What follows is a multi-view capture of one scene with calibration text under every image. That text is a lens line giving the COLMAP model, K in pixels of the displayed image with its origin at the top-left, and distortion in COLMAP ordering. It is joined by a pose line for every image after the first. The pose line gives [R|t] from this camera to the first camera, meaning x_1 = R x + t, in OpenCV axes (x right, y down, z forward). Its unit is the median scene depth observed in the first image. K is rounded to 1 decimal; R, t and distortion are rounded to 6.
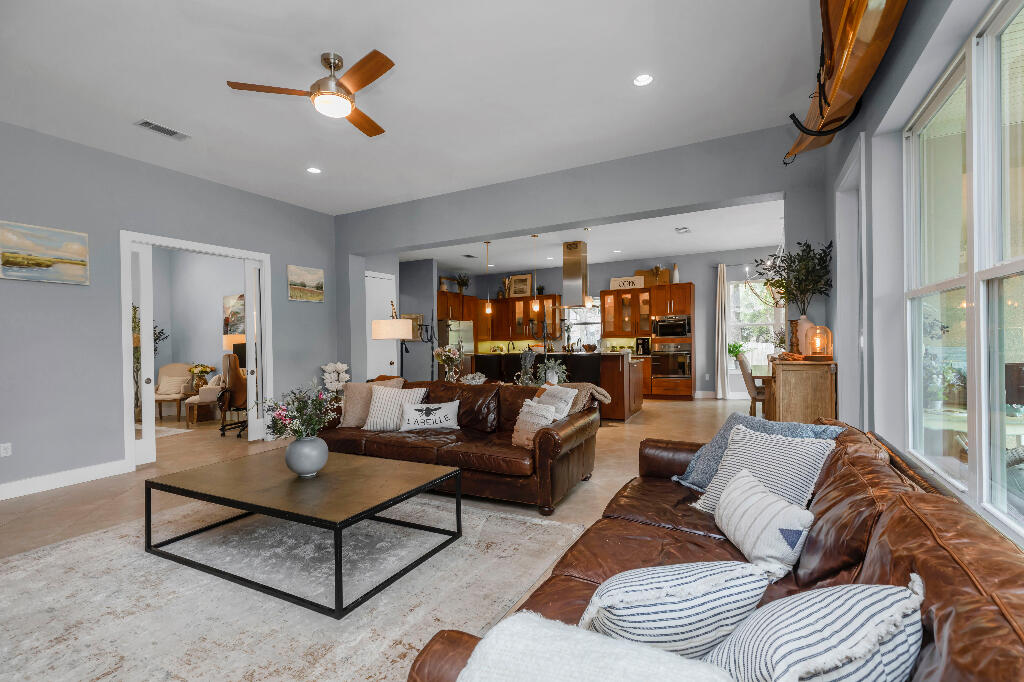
lens RADIAL K [[462.9, 0, 506.8], [0, 462.9, 342.7], [0, 0, 1]] dist [-0.000739, -0.000985]
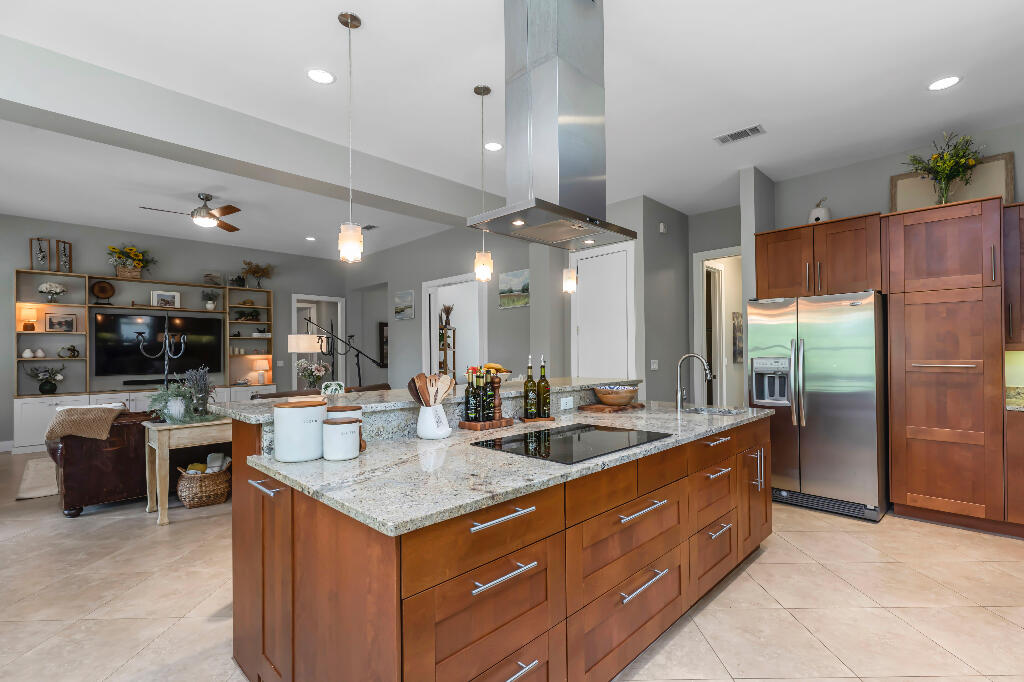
lens RADIAL K [[462.9, 0, 524.8], [0, 462.9, 348.0], [0, 0, 1]] dist [-0.000739, -0.000985]
pose [[-0.286717, 0.016585, -0.957872, 0.322670], [0.012138, 0.999833, 0.013678, -0.013291], [0.957938, -0.007705, -0.286871, 0.891664]]
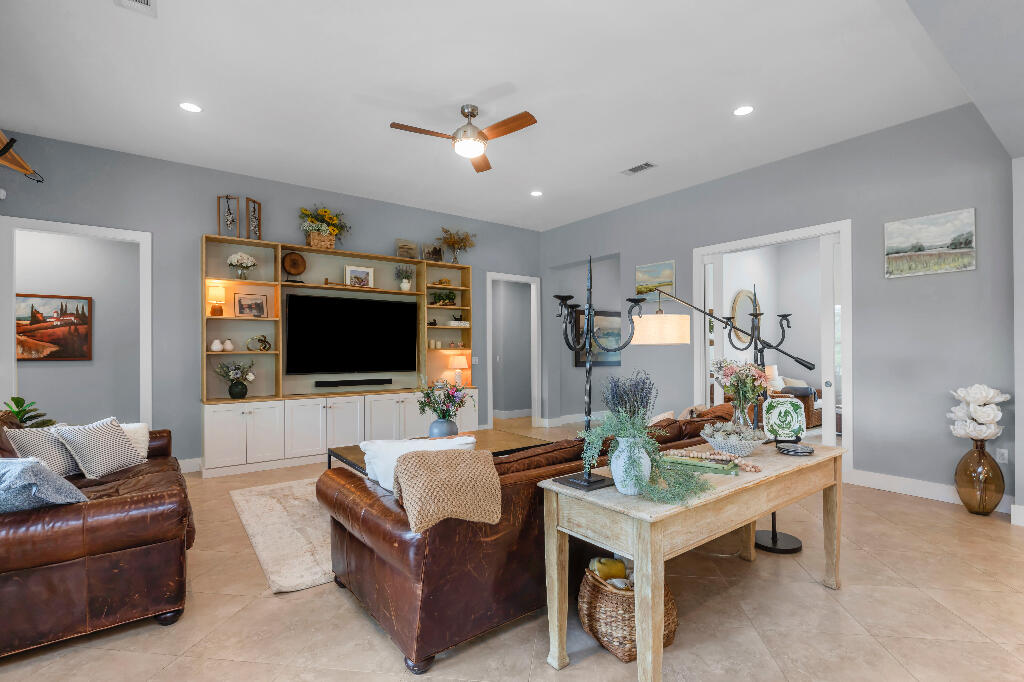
lens RADIAL K [[477.3, 0, 515.1], [0, 477.3, 347.7], [0, 0, 1]] dist [-0.000497, -0.000085]
pose [[-0.427438, 0.020780, -0.903806, 0.228033], [0.008855, 0.999784, 0.018799, -0.009318], [0.904001, 0.000032, -0.427530, 0.544251]]
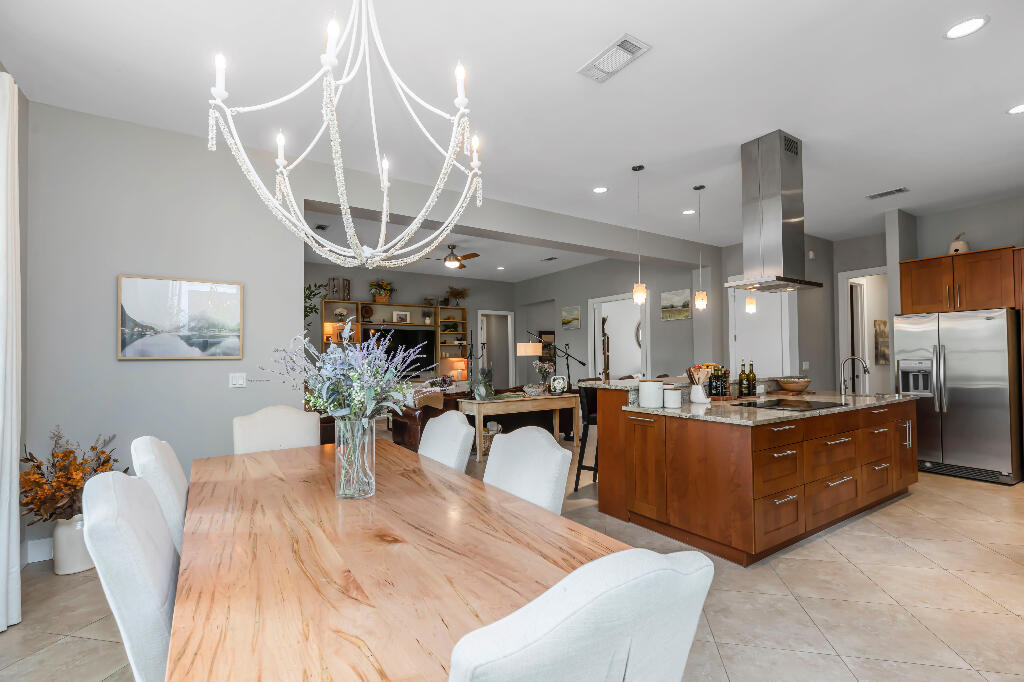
lens RADIAL K [[462.9, 0, 516.7], [0, 462.9, 347.5], [0, 0, 1]] dist [-0.000739, -0.000985]
pose [[-0.486171, 0.010112, -0.873805, 0.551965], [0.017463, 0.999846, 0.001855, -0.019123], [0.873689, -0.014357, -0.486273, 0.841837]]
